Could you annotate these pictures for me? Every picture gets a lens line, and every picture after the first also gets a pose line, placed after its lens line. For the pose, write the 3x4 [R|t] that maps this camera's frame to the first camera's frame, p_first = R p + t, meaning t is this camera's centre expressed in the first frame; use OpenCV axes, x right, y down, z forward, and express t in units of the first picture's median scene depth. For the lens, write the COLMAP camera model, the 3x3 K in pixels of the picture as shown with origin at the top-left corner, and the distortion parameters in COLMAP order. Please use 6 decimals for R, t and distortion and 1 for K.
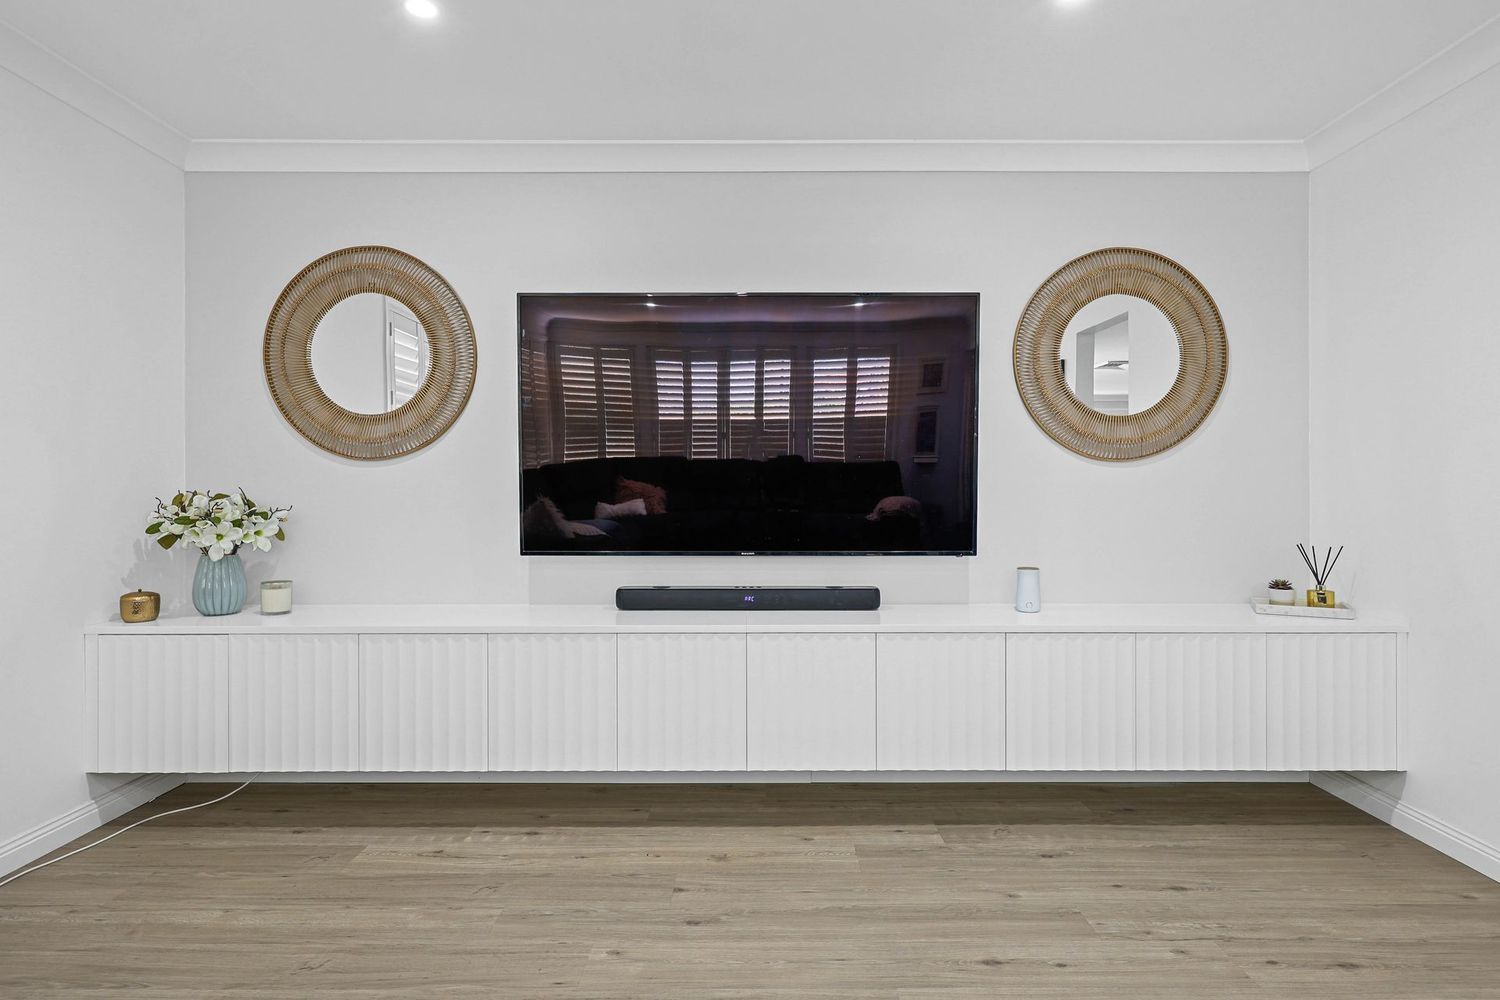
lens RADIAL K [[798.3, 0, 747.7], [0, 798.3, 498.5], [0, 0, 1]] dist [0.001623, -0.001372]
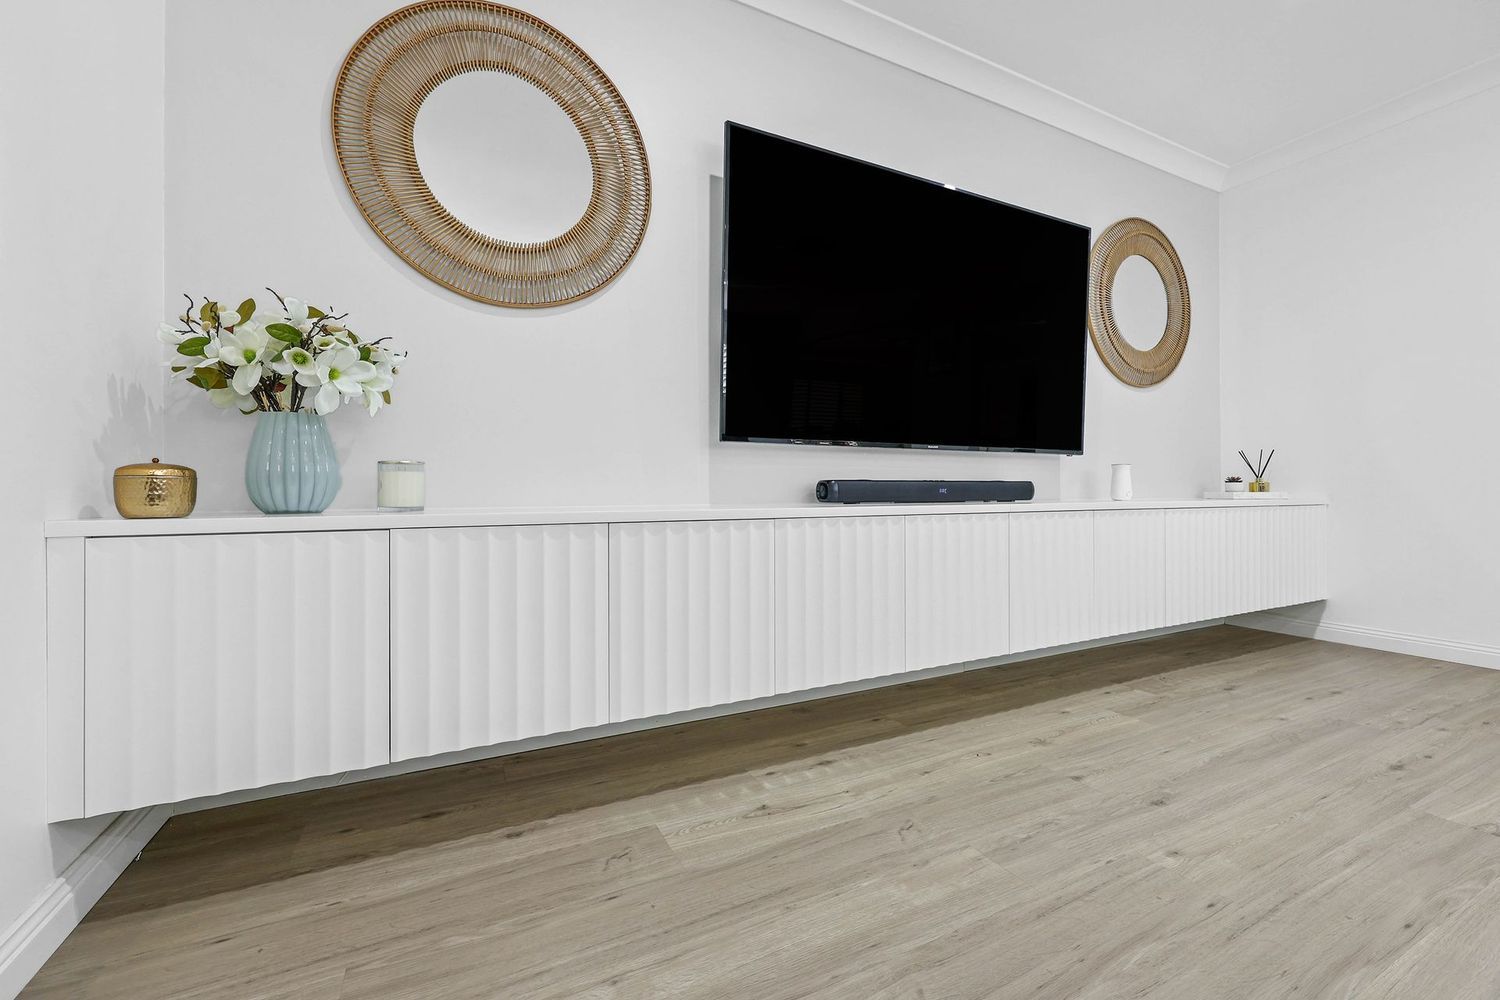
lens RADIAL K [[625.5, 0, 751.6], [0, 625.5, 495.9], [0, 0, 1]] dist [0.000706, -0.000240]
pose [[0.887409, -0.003994, 0.460965, -0.619558], [0.008466, 0.999935, -0.007635, 0.149832], [-0.460905, 0.010678, 0.887385, 0.460506]]
